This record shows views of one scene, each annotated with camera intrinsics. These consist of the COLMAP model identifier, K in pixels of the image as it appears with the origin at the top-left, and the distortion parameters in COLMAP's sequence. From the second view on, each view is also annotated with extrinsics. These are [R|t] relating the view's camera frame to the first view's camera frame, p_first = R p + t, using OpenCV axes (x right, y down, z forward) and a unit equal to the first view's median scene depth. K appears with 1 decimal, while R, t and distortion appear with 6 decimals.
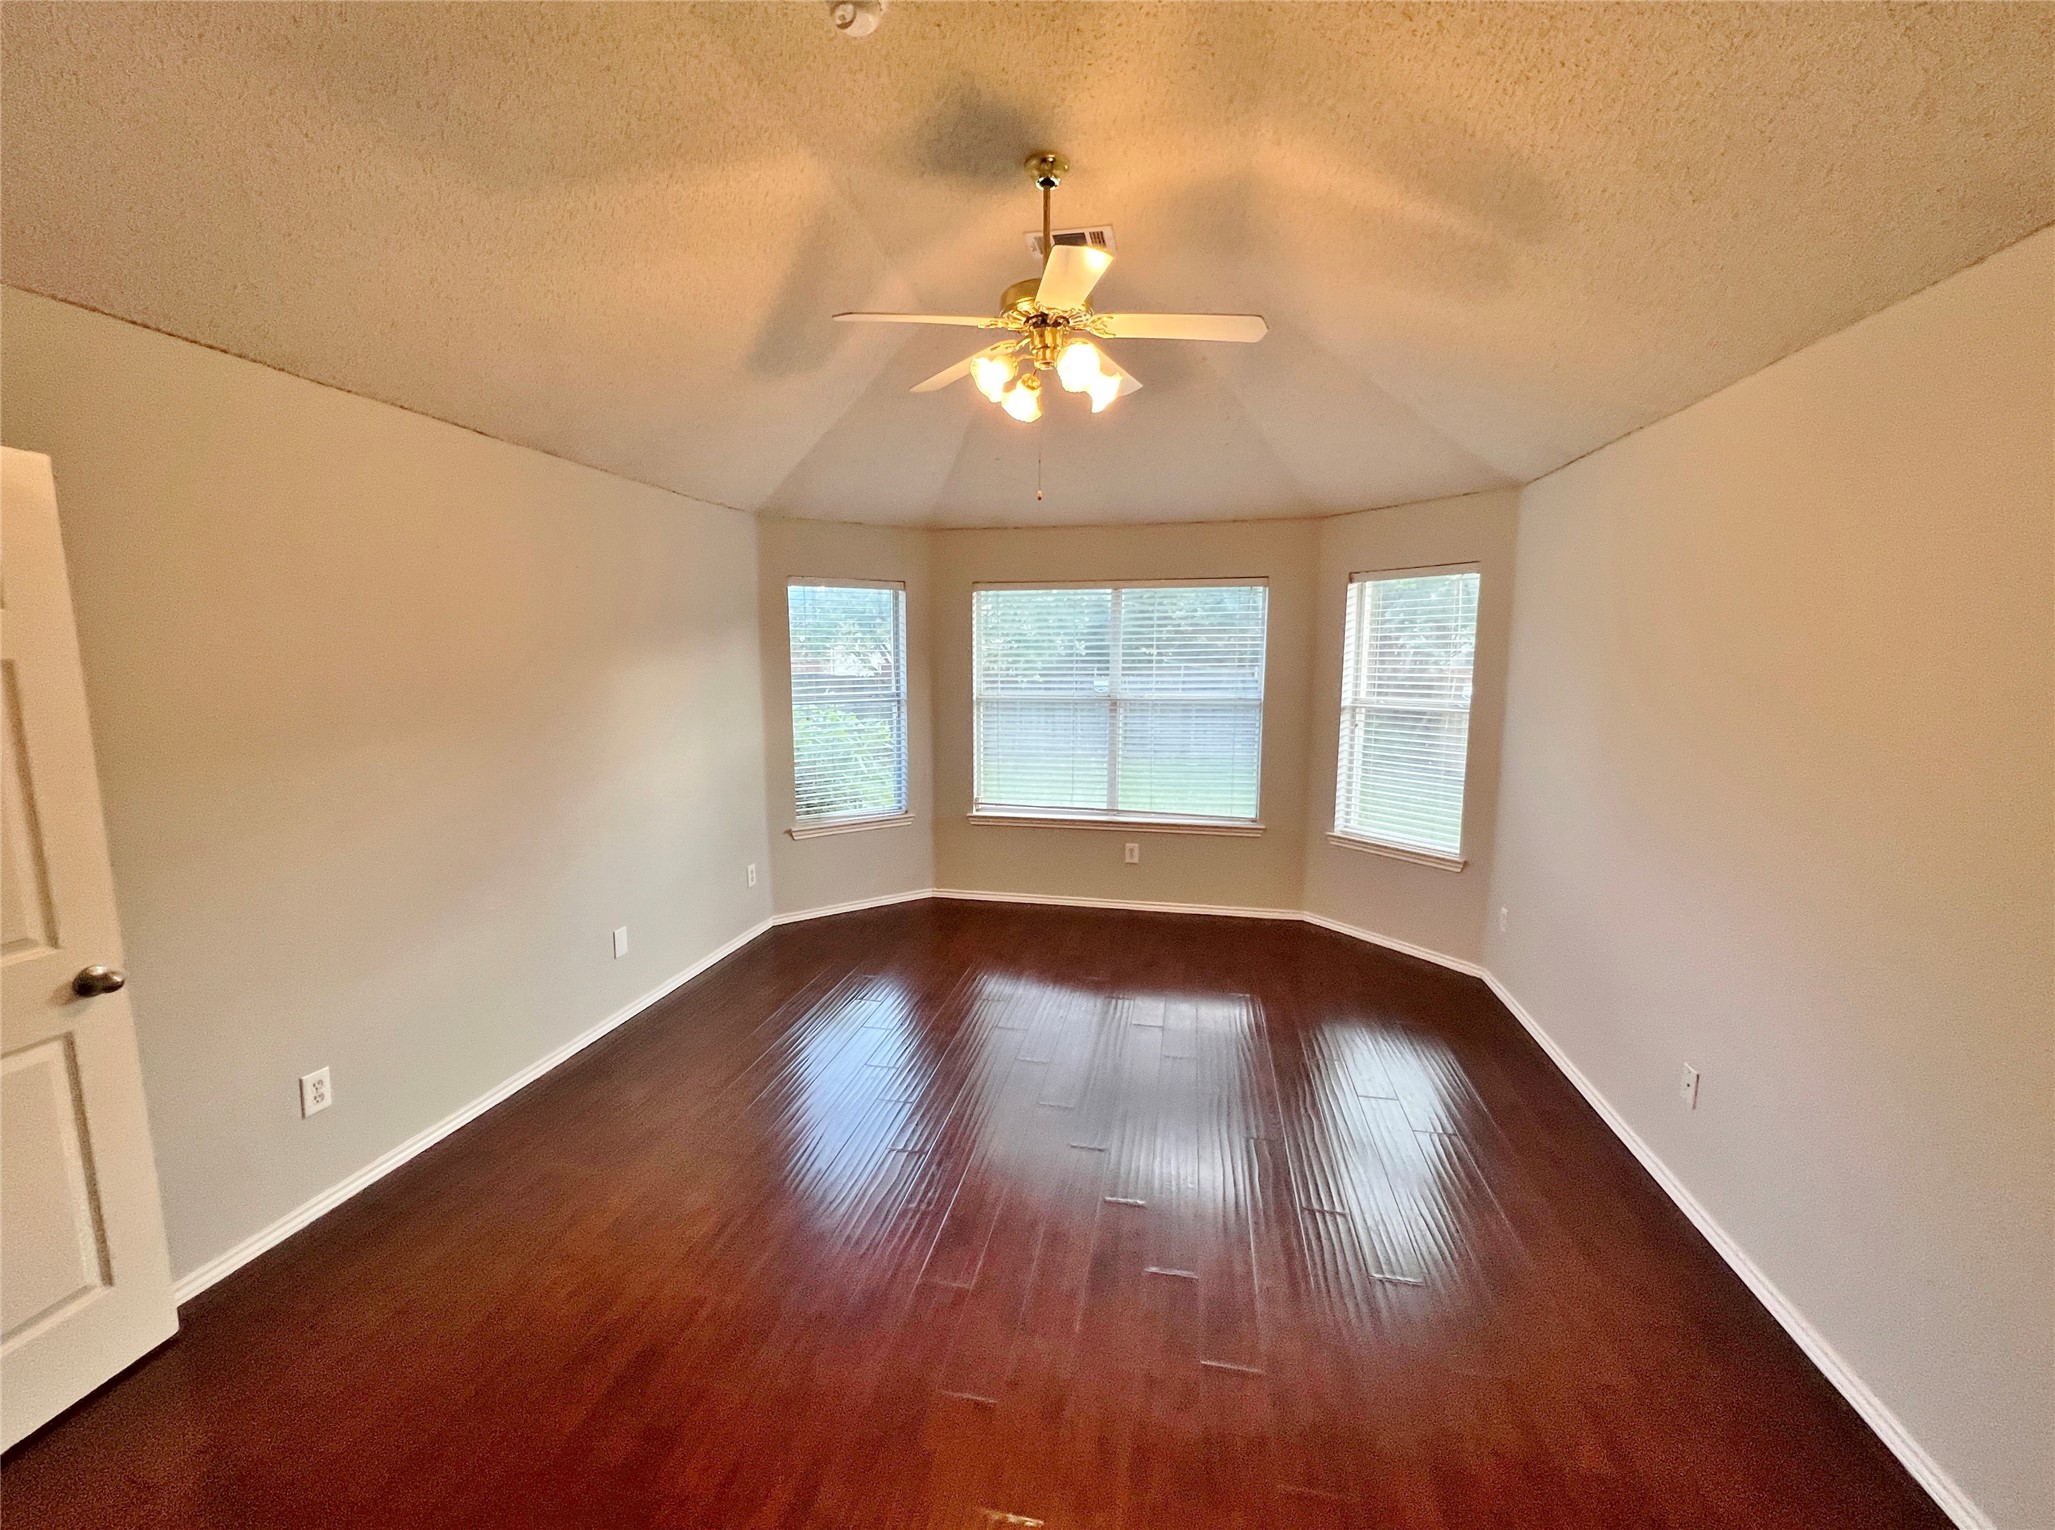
lens RADIAL K [[818.6, 0, 1023.7], [0, 818.6, 768.1], [0, 0, 1]] dist [-0.004762, 0.001137]
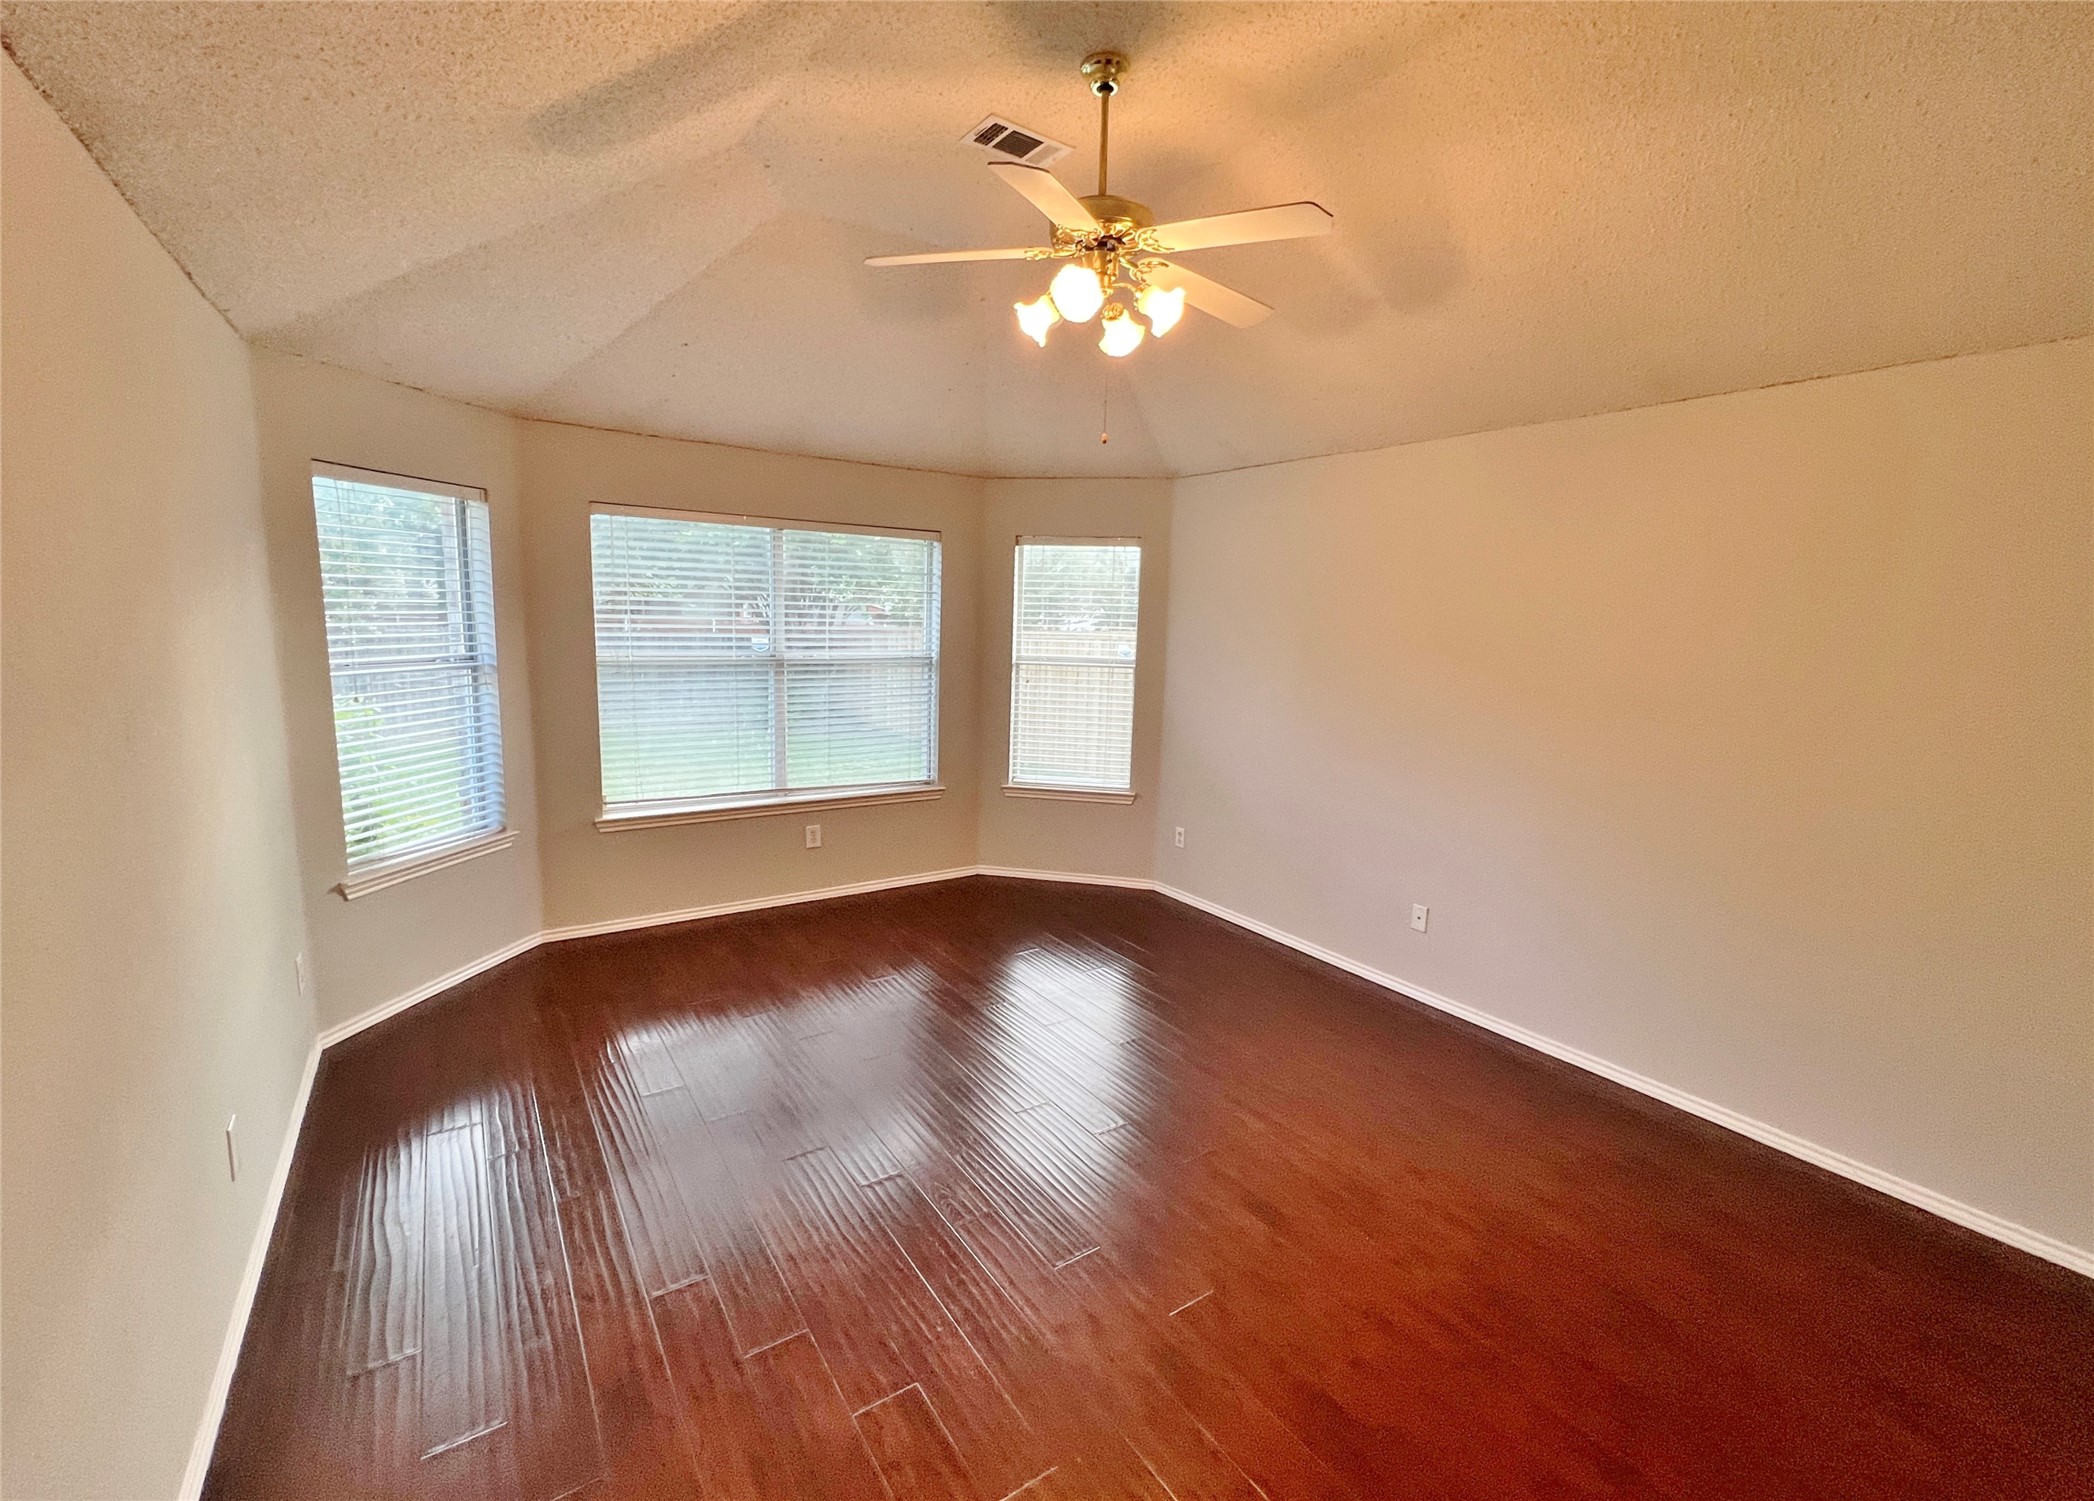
lens RADIAL K [[874.5, 0, 1038.0], [0, 874.5, 753.6], [0, 0, 1]] dist [-0.000724, -0.000067]
pose [[0.705757, -0.092578, 0.702379, -0.350521], [0.071449, 0.995671, 0.059444, -0.022204], [-0.704842, 0.008231, 0.709317, 0.170838]]
